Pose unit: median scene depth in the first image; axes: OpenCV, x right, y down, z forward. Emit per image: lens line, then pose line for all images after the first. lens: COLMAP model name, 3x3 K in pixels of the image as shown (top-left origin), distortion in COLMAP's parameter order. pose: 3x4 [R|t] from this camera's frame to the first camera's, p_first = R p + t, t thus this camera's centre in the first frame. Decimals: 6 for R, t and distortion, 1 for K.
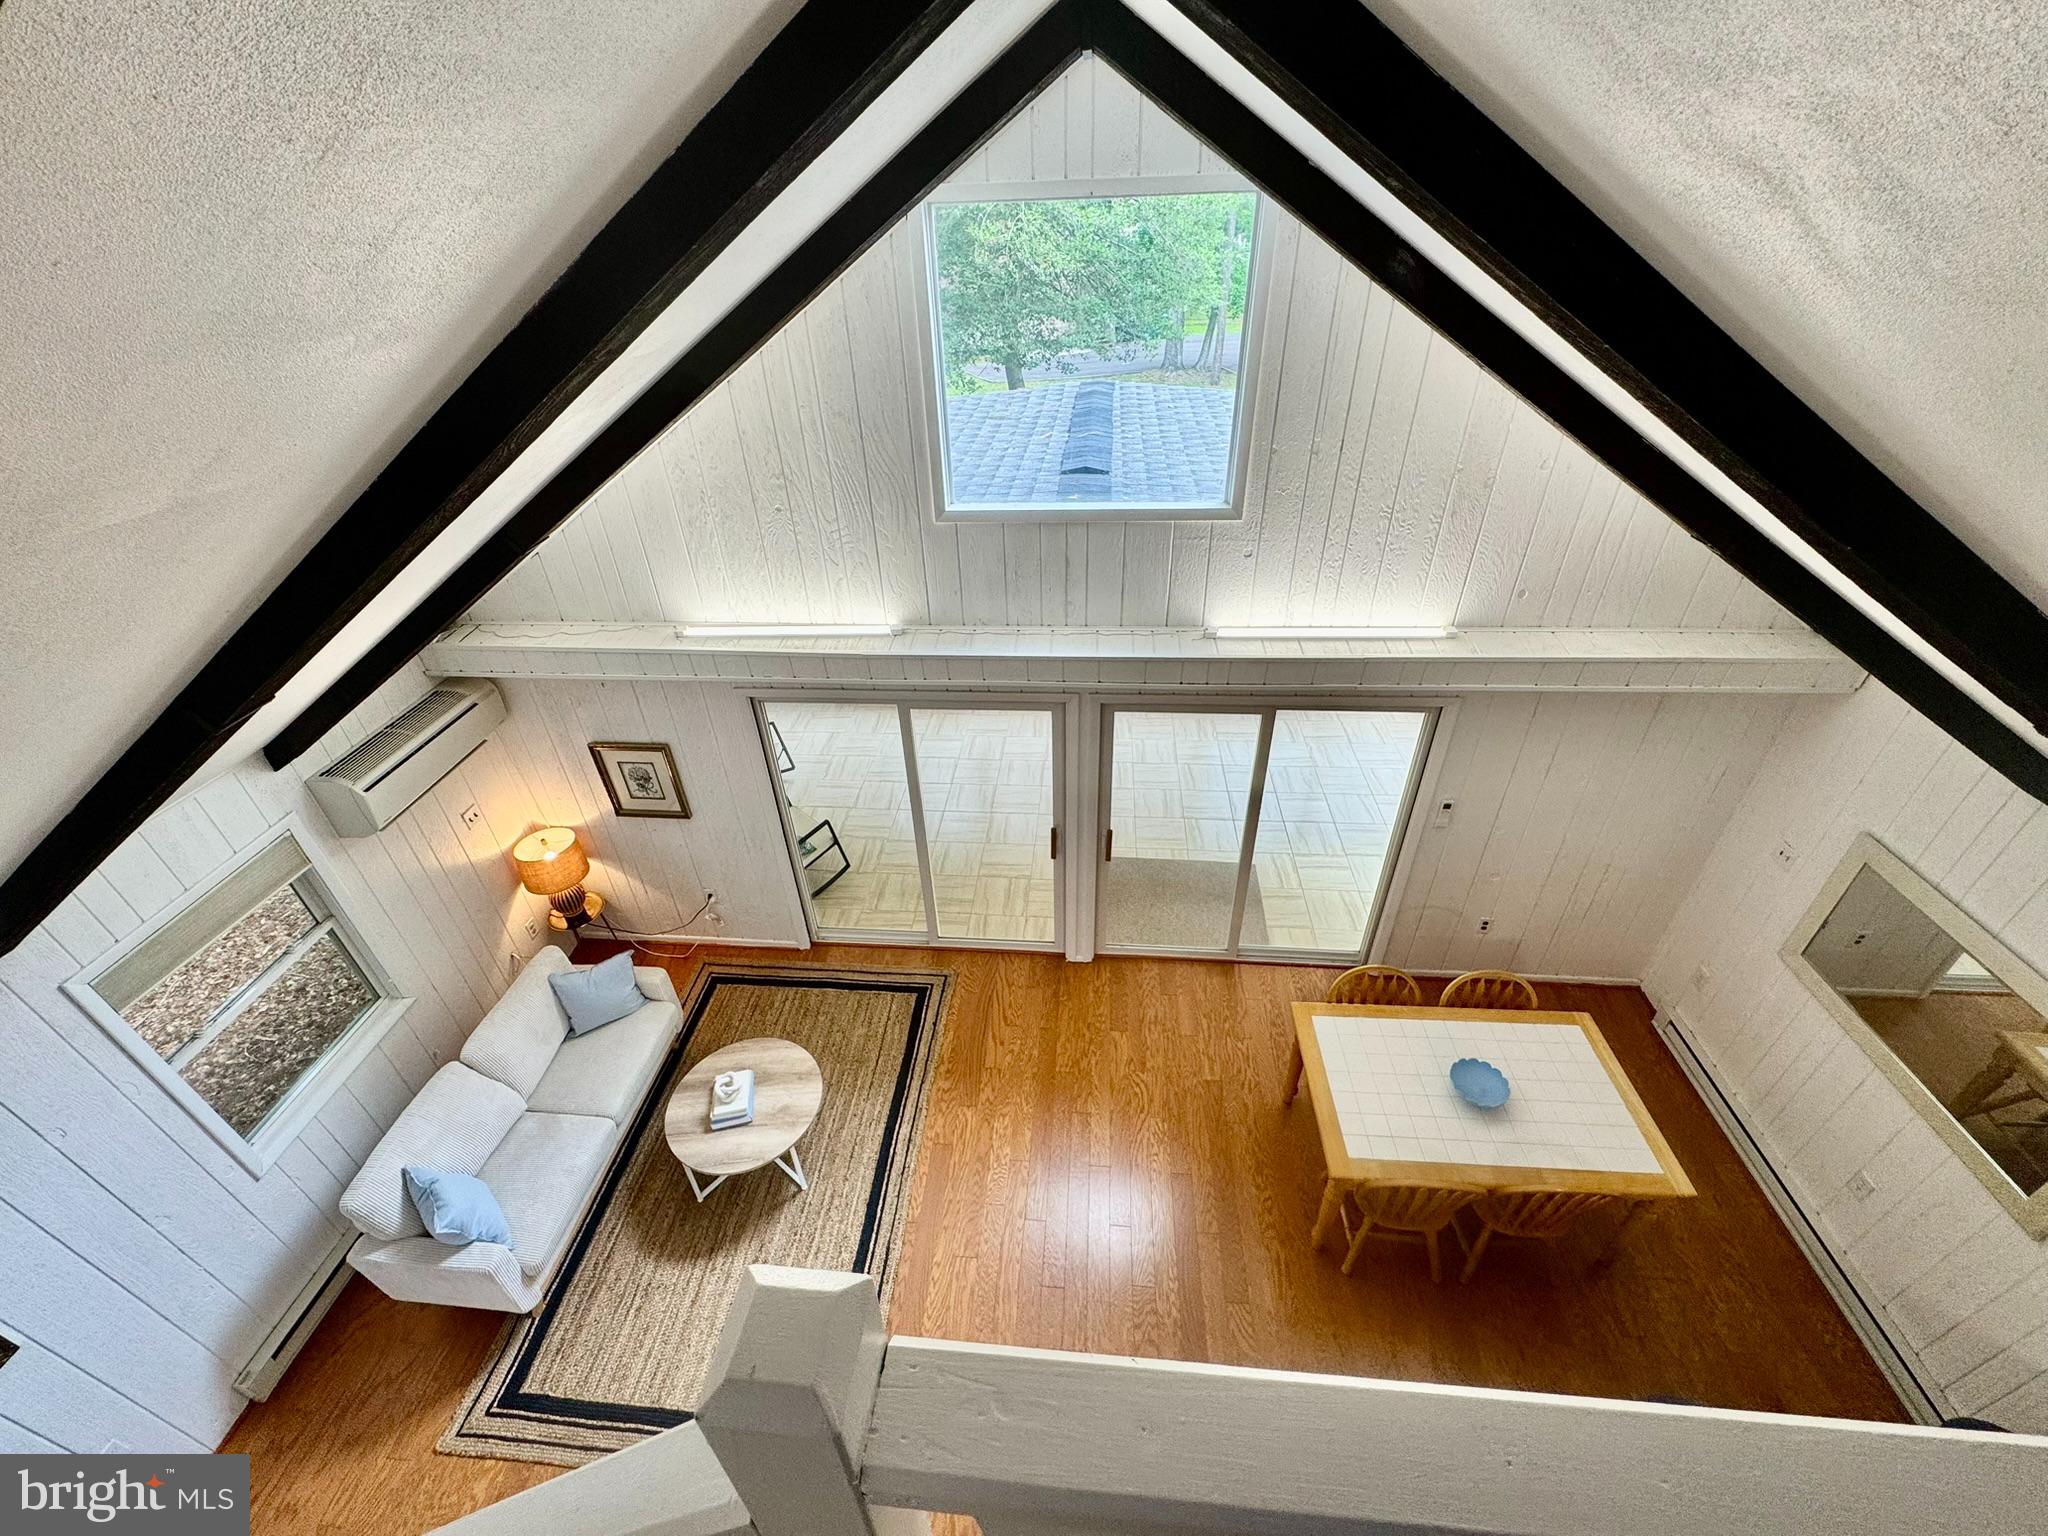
lens RADIAL K [[819.5, 0, 1022.3], [0, 819.5, 761.9], [0, 0, 1]] dist [-0.003517, 0.000243]
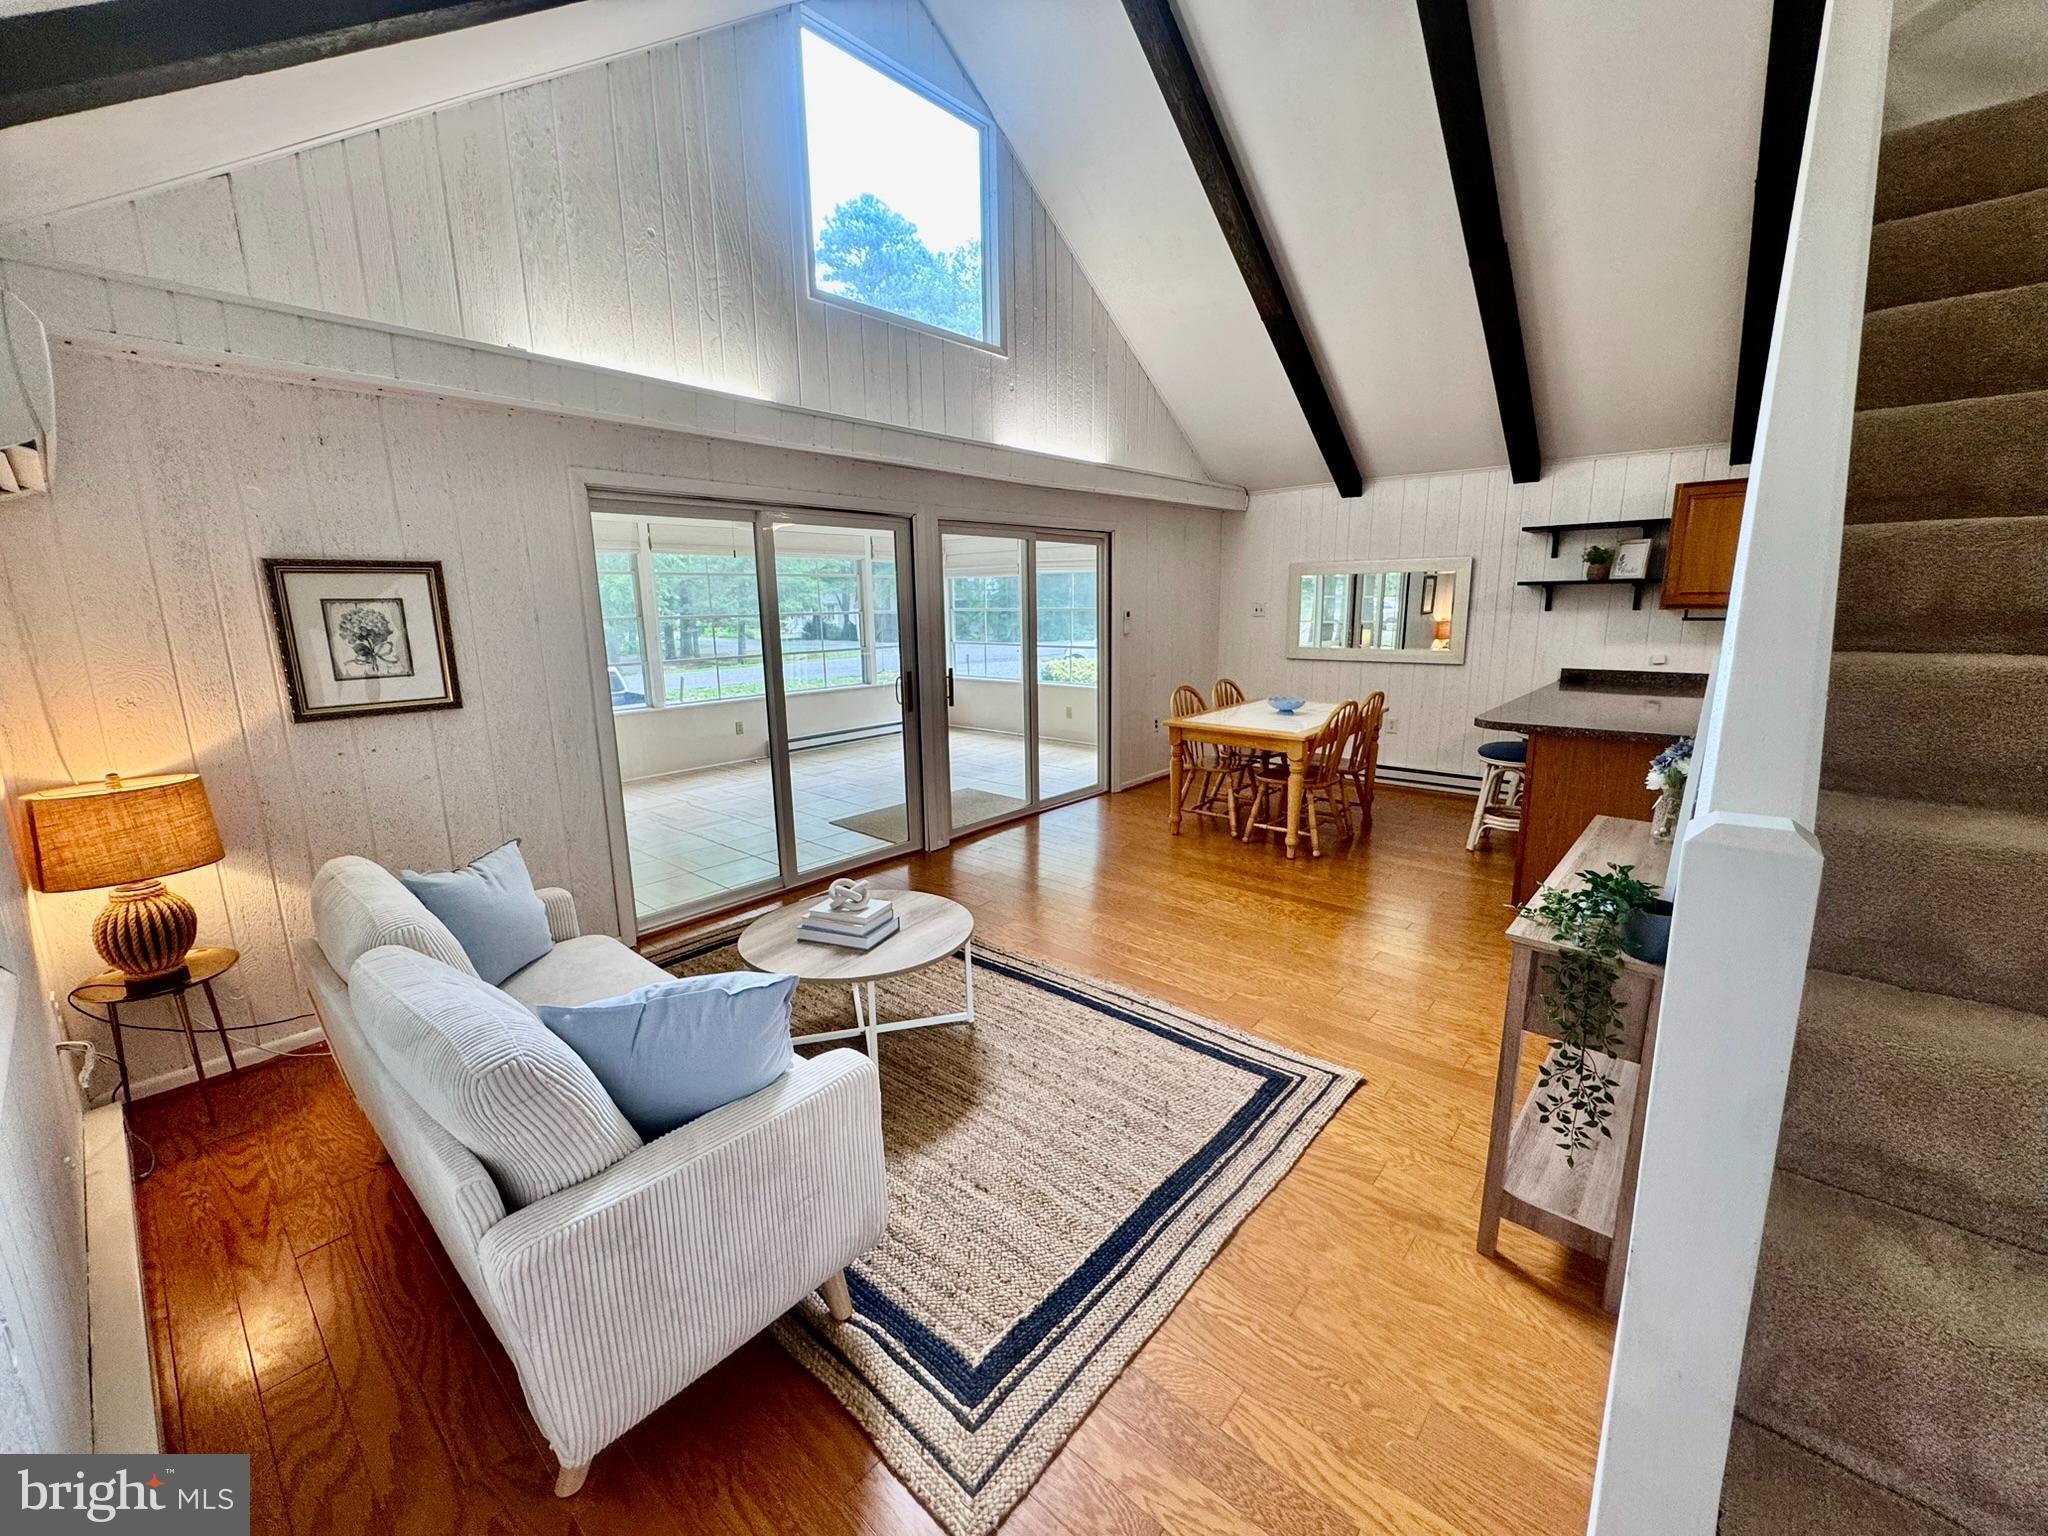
lens RADIAL K [[819.5, 0, 1023.7], [0, 819.5, 759.4], [0, 0, 1]] dist [-0.003517, 0.000243]
pose [[0.589391, -0.132975, 0.796829, -0.744634], [0.450113, 0.873123, -0.187229, 0.462832], [-0.670833, 0.469014, 0.574465, 0.450819]]
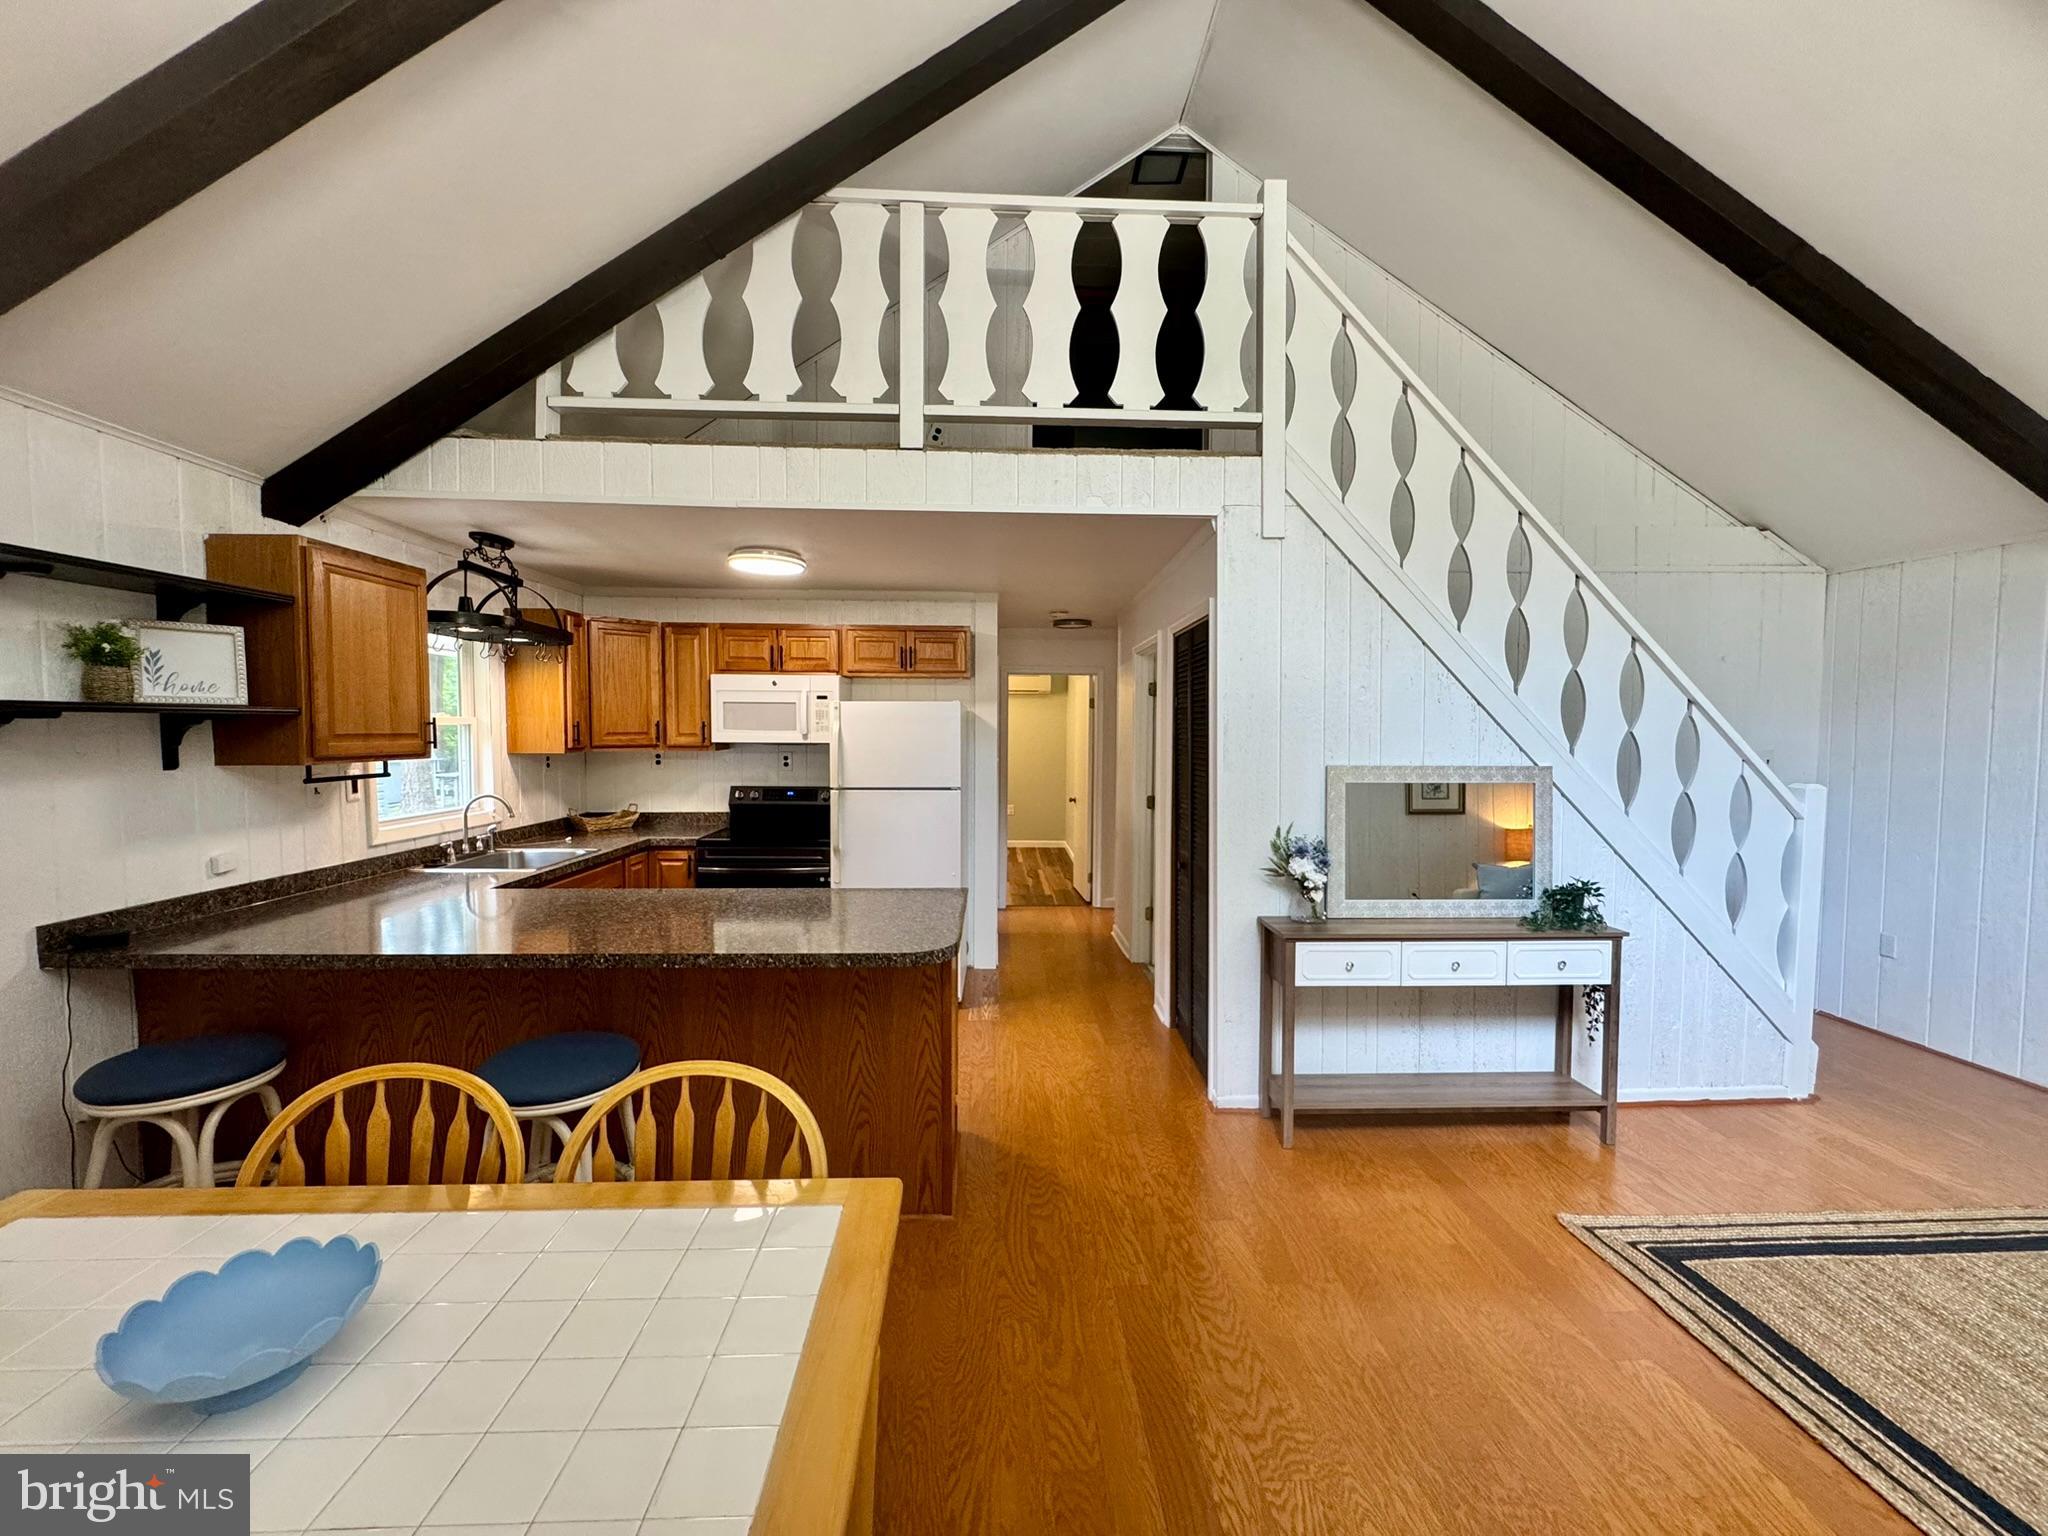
lens RADIAL K [[819.5, 0, 1019.2], [0, 819.5, 763.9], [0, 0, 1]] dist [-0.003517, 0.000243]
pose [[-0.992201, 0.030725, -0.120801, 0.289919], [-0.047715, 0.801704, 0.595814, 0.071977], [0.115153, 0.596931, -0.793985, 0.963911]]
